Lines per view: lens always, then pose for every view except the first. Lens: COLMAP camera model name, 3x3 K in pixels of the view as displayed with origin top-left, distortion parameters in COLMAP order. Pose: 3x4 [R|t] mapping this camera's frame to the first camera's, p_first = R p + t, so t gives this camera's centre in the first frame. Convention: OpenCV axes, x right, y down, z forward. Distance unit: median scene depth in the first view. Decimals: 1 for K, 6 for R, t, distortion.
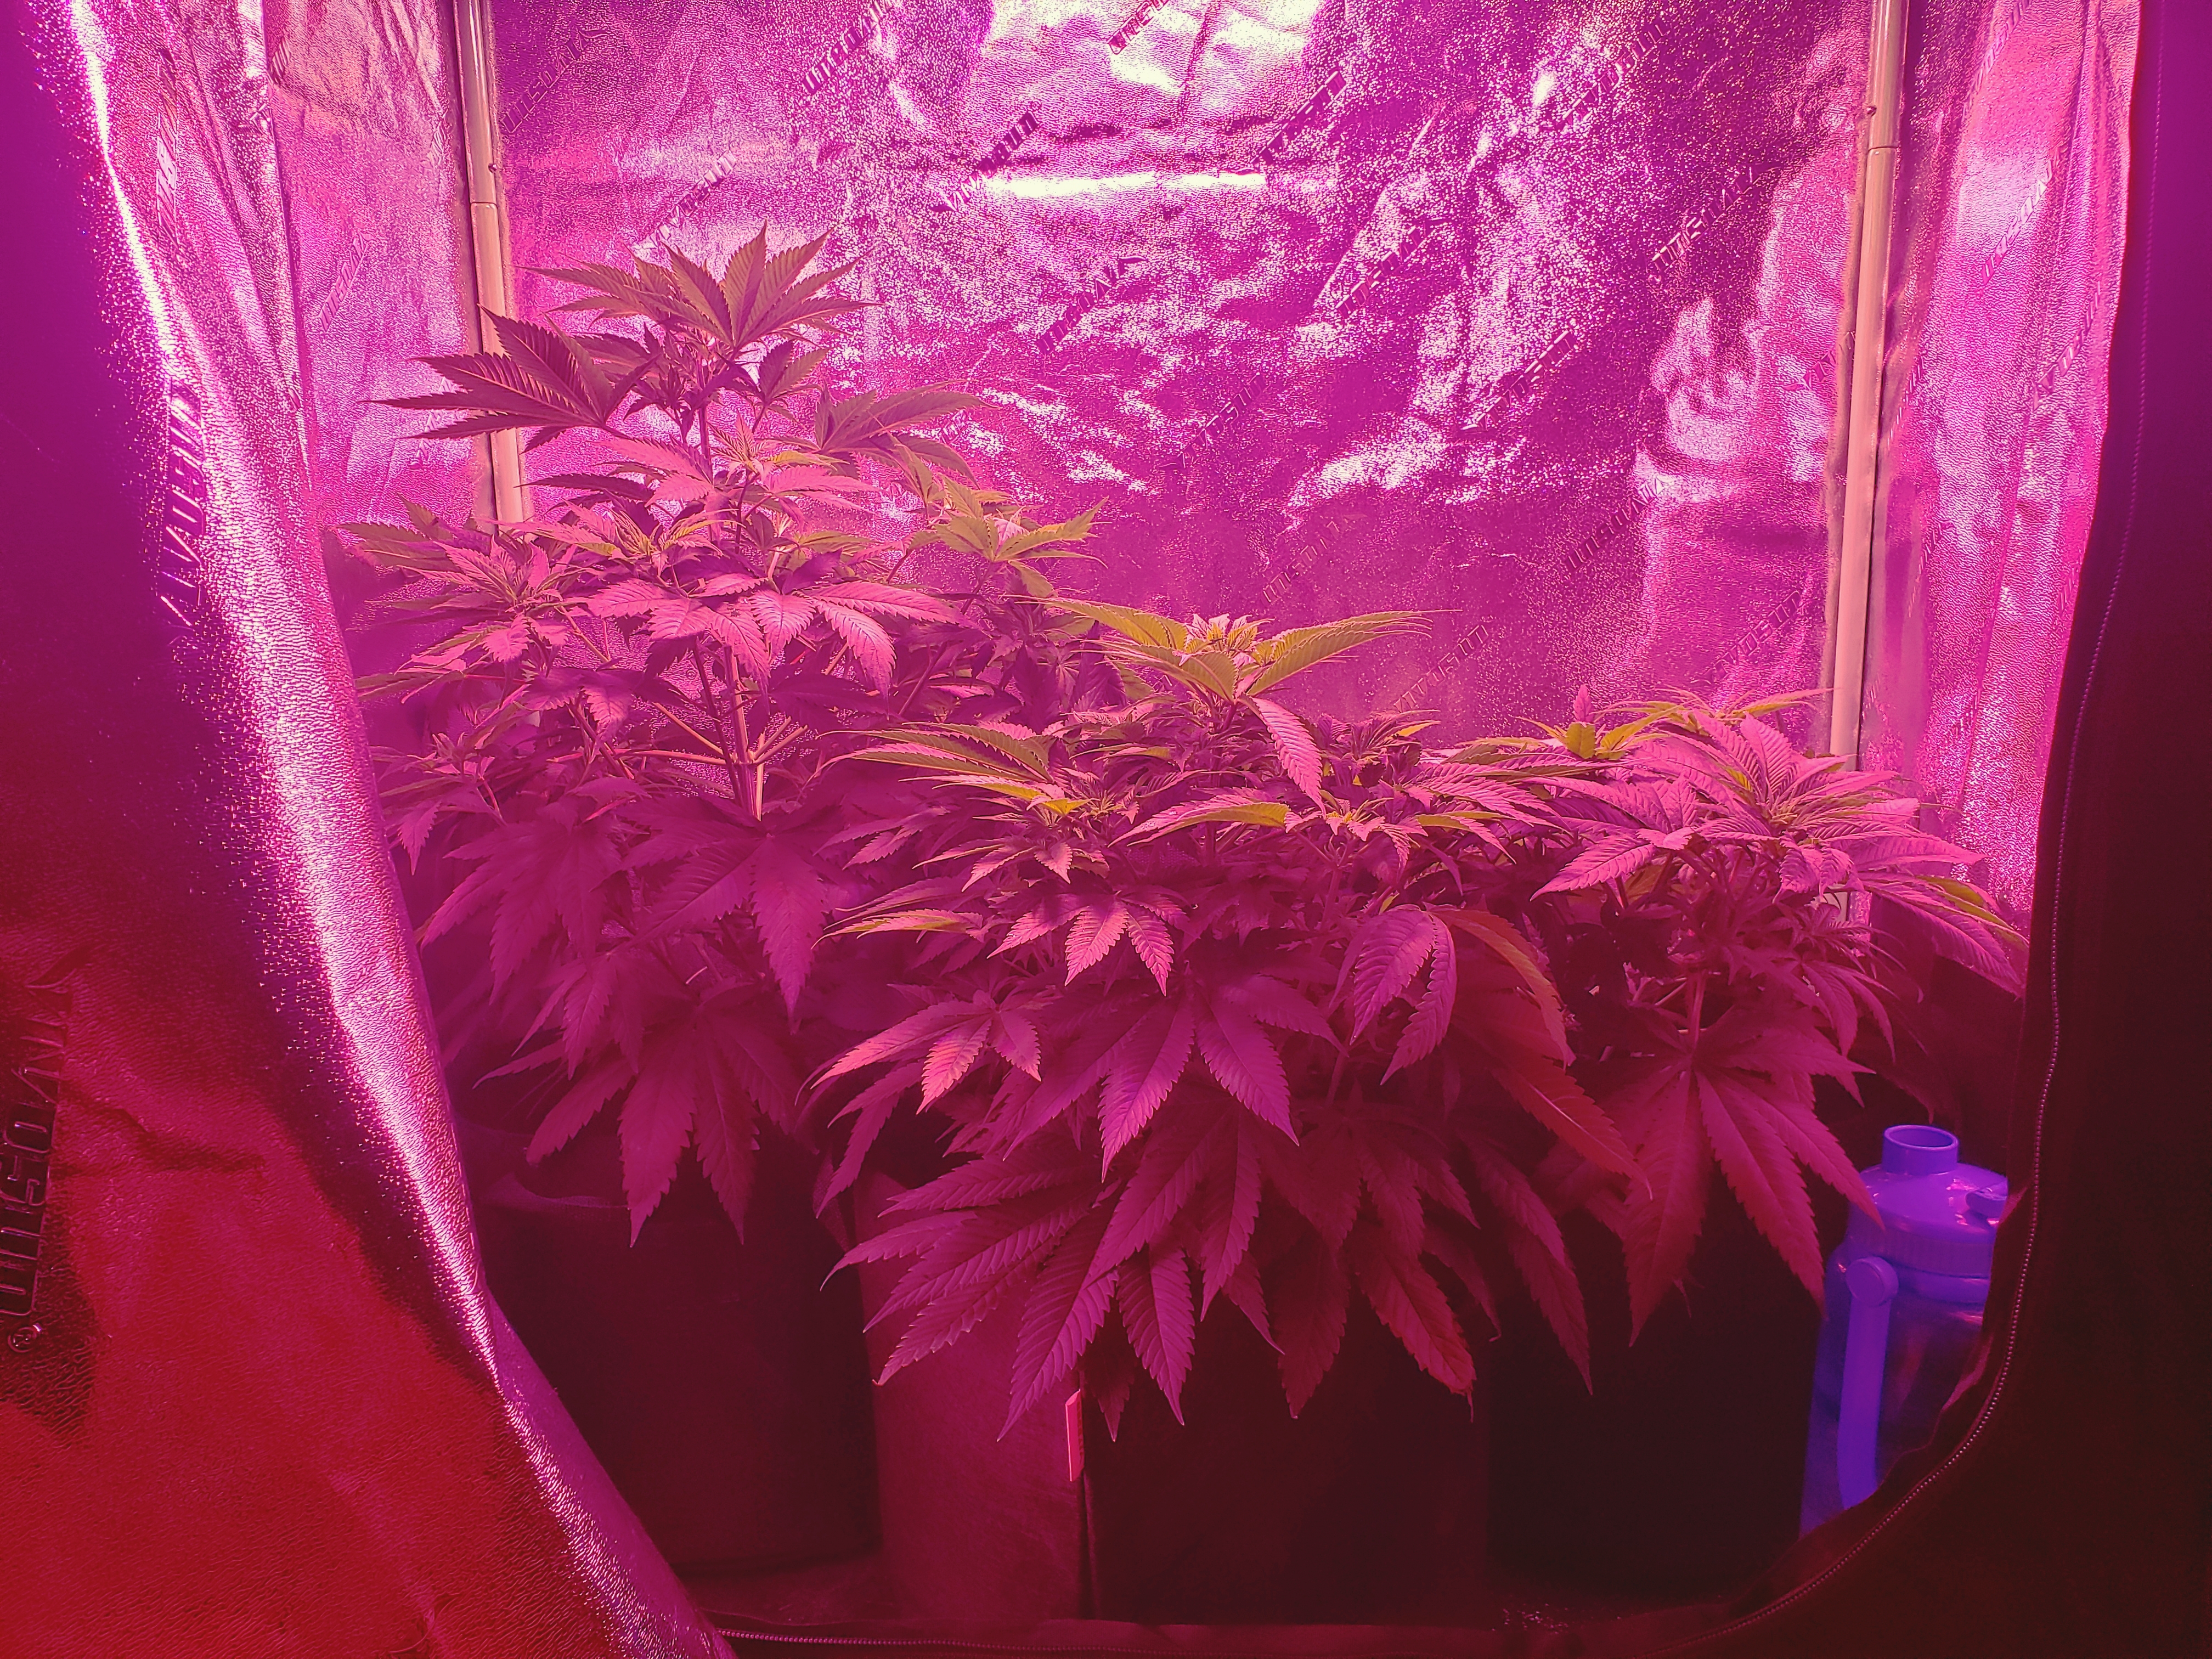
lens RADIAL K [[1680.0, 0, 1106.0], [0, 1680.0, 829.5], [0, 0, 1]] dist [-0.003302, -0.003388]
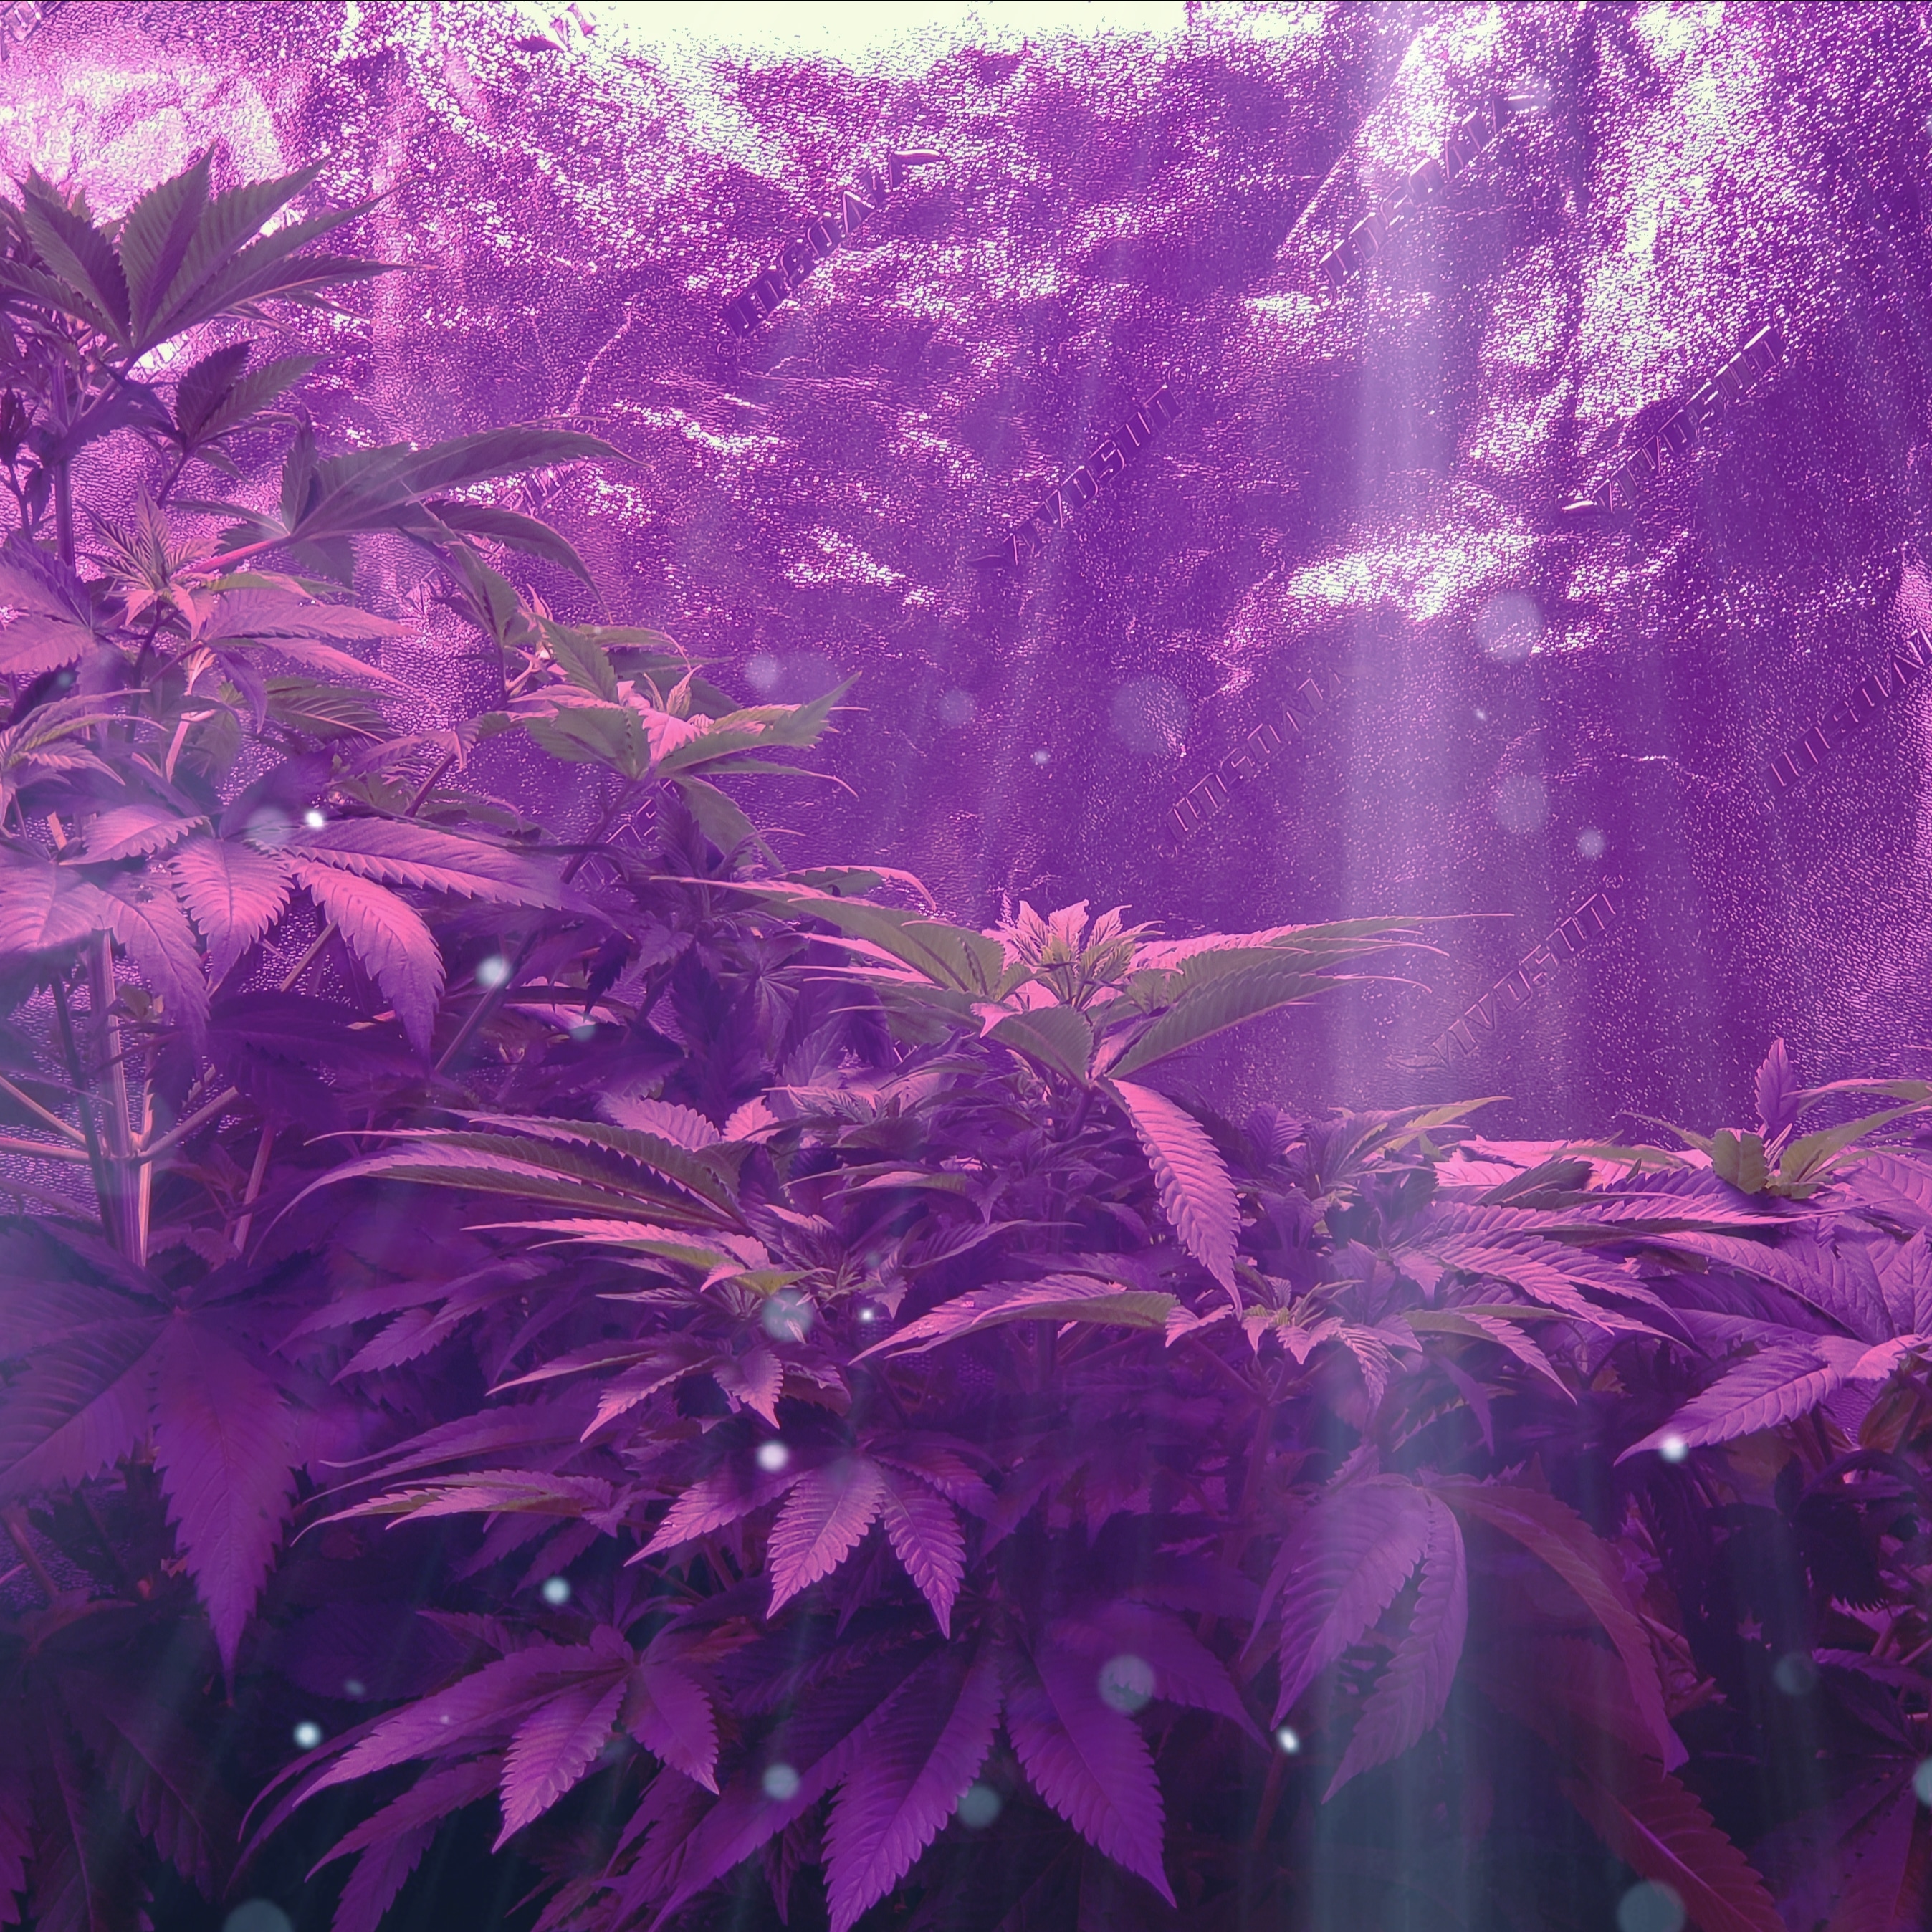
lens RADIAL K [[4286.4, 0, 1100.8], [0, 4286.4, 963.8], [0, 0, 1]] dist [0.164891, -1.426745]
pose [[0.998192, 0.016562, 0.057778, 0.000033], [-0.013533, 0.998533, -0.052430, -0.032391], [-0.058561, 0.051553, 0.996952, -0.280878]]
